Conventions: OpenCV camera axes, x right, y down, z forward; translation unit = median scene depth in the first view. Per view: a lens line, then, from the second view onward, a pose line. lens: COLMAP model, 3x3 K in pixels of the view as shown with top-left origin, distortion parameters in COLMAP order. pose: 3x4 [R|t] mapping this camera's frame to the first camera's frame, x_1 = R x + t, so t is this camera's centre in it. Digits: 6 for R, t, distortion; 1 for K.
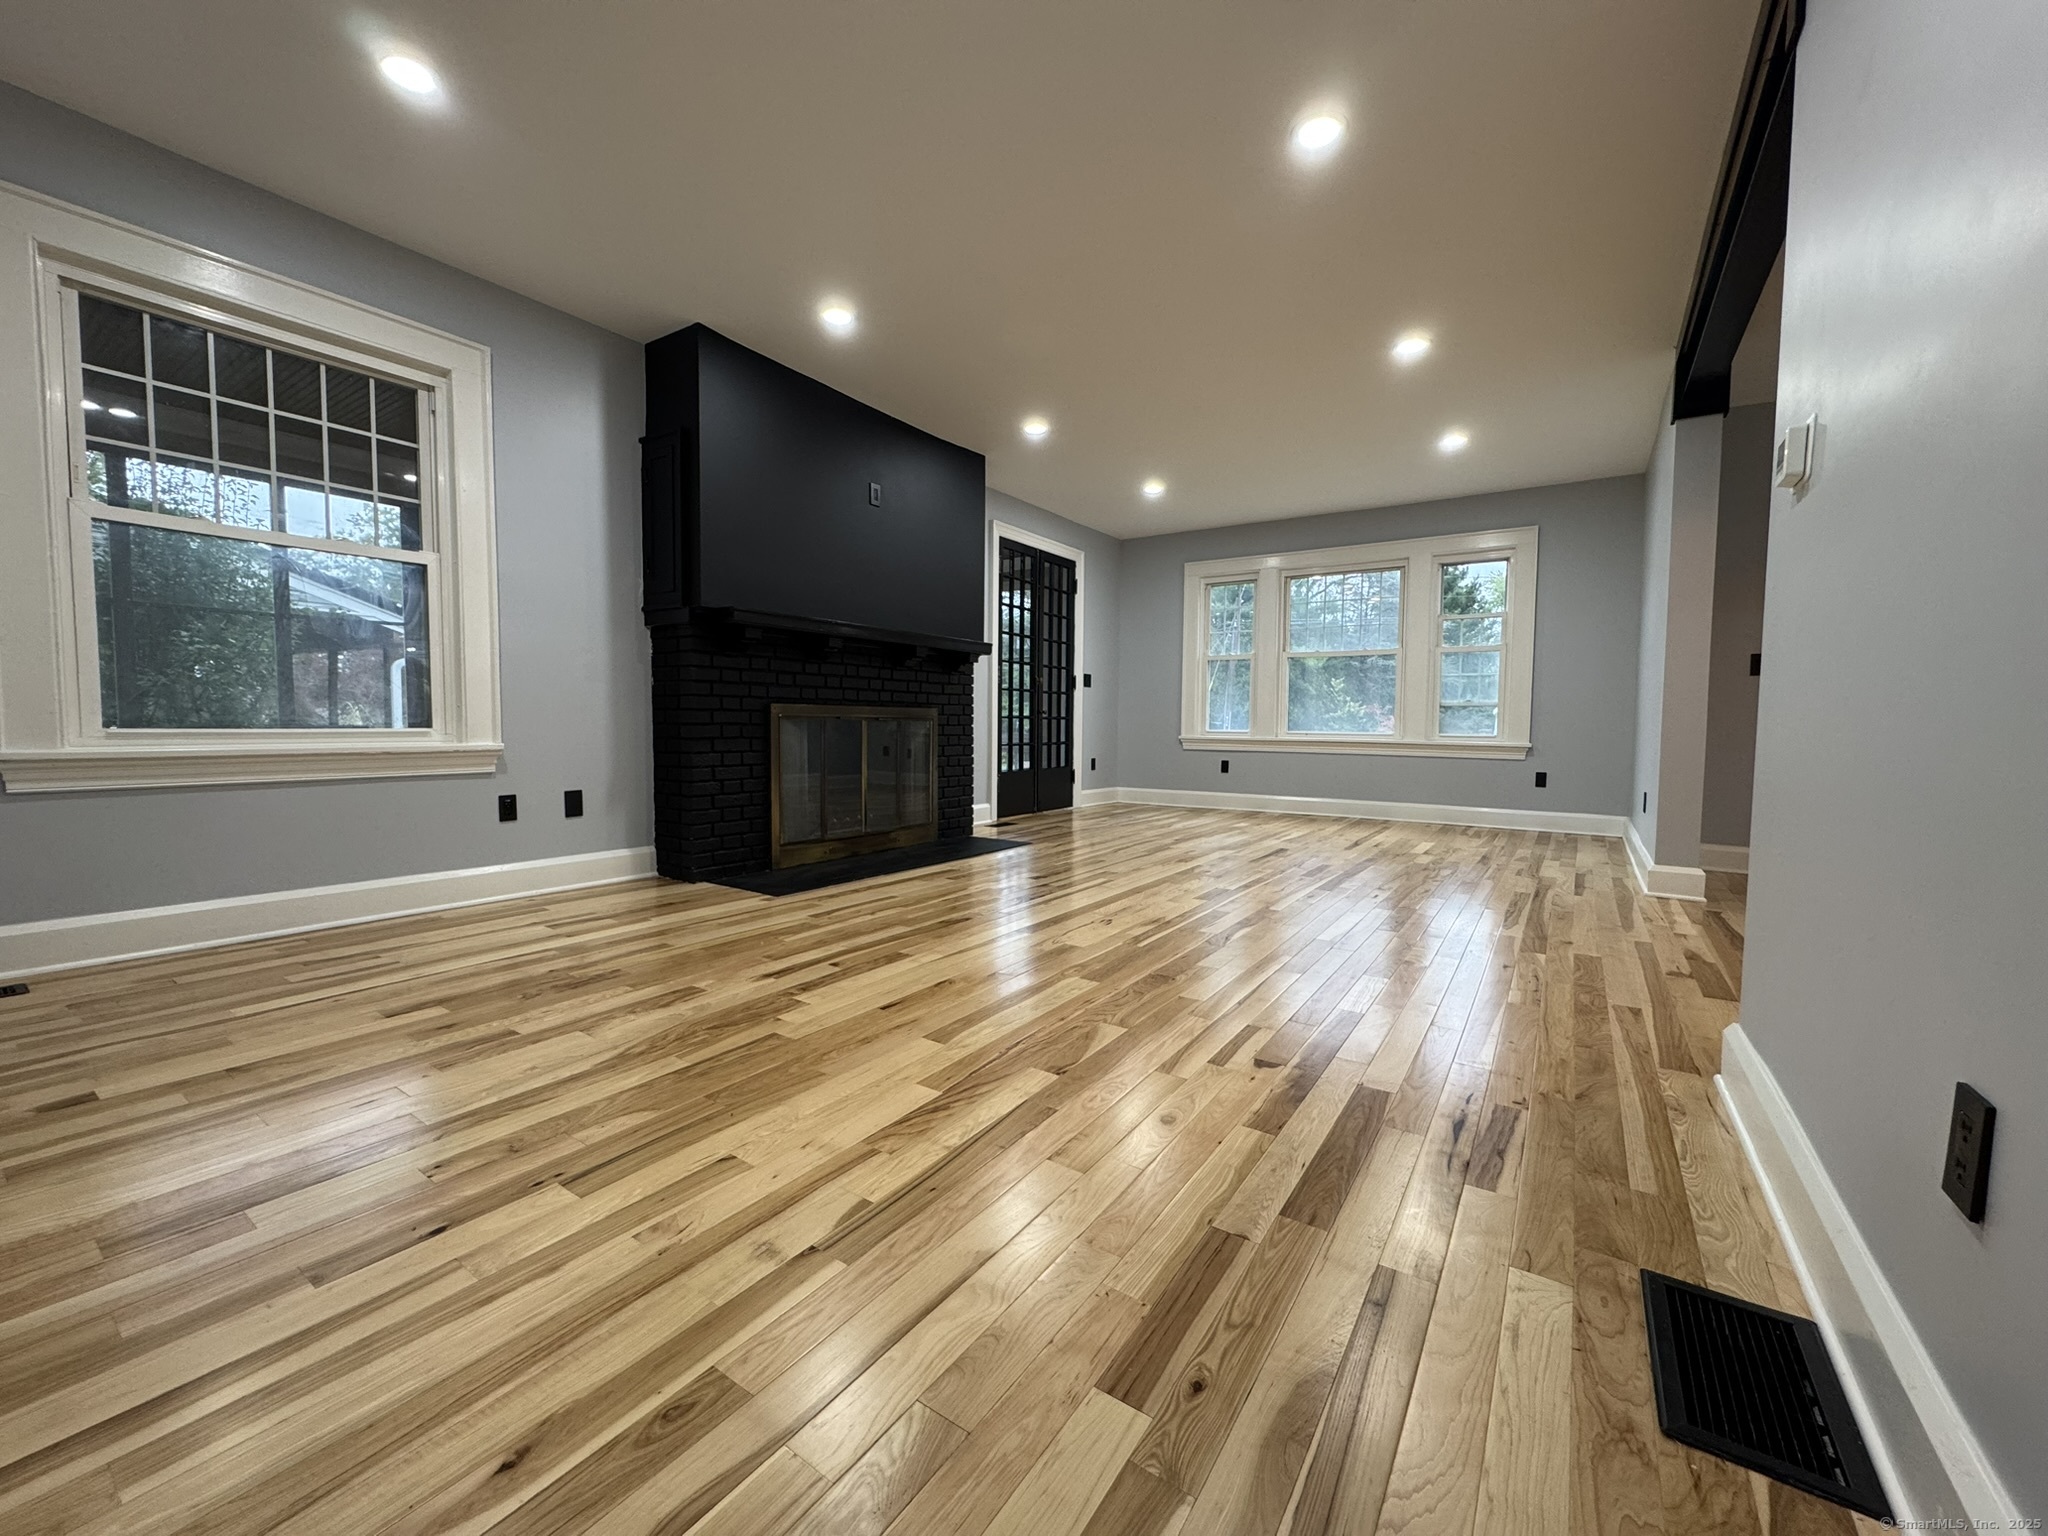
lens RADIAL K [[817.0, 0, 1024.5], [0, 817.0, 766.2], [0, 0, 1]] dist [-0.001616, -0.000067]
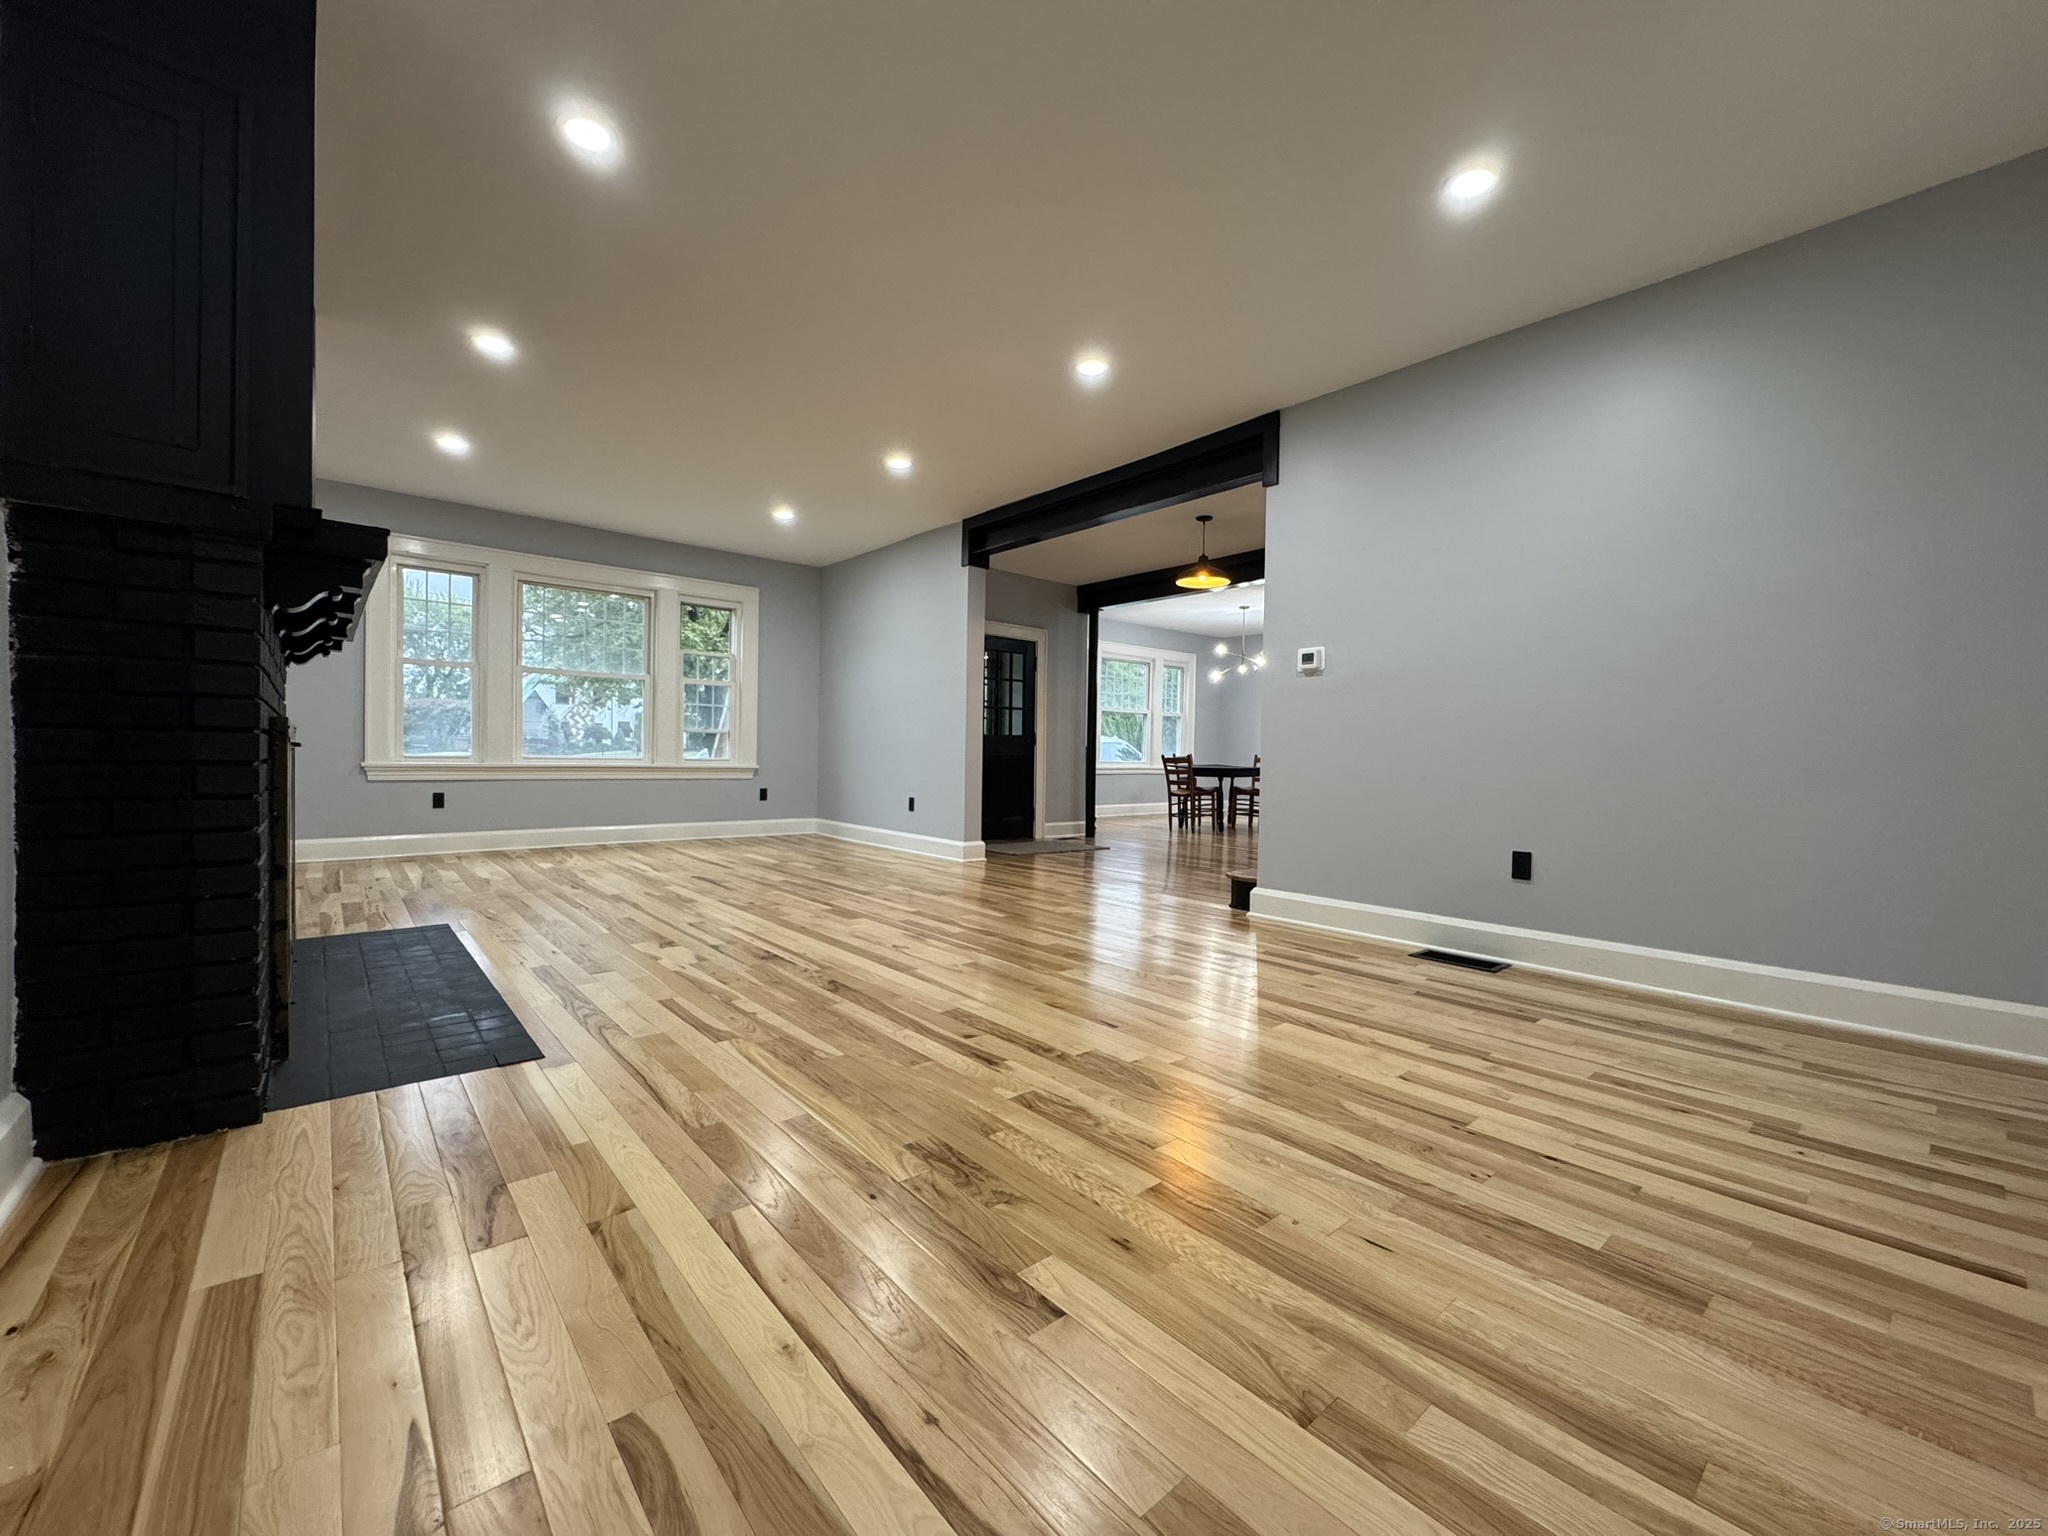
lens RADIAL K [[817.0, 0, 1024.5], [0, 817.0, 766.2], [0, 0, 1]] dist [-0.001616, -0.000067]
pose [[0.255855, -0.021344, 0.966479, -1.254844], [0.040169, 0.999128, 0.011431, -0.066604], [-0.965880, 0.035897, 0.256489, 0.833119]]
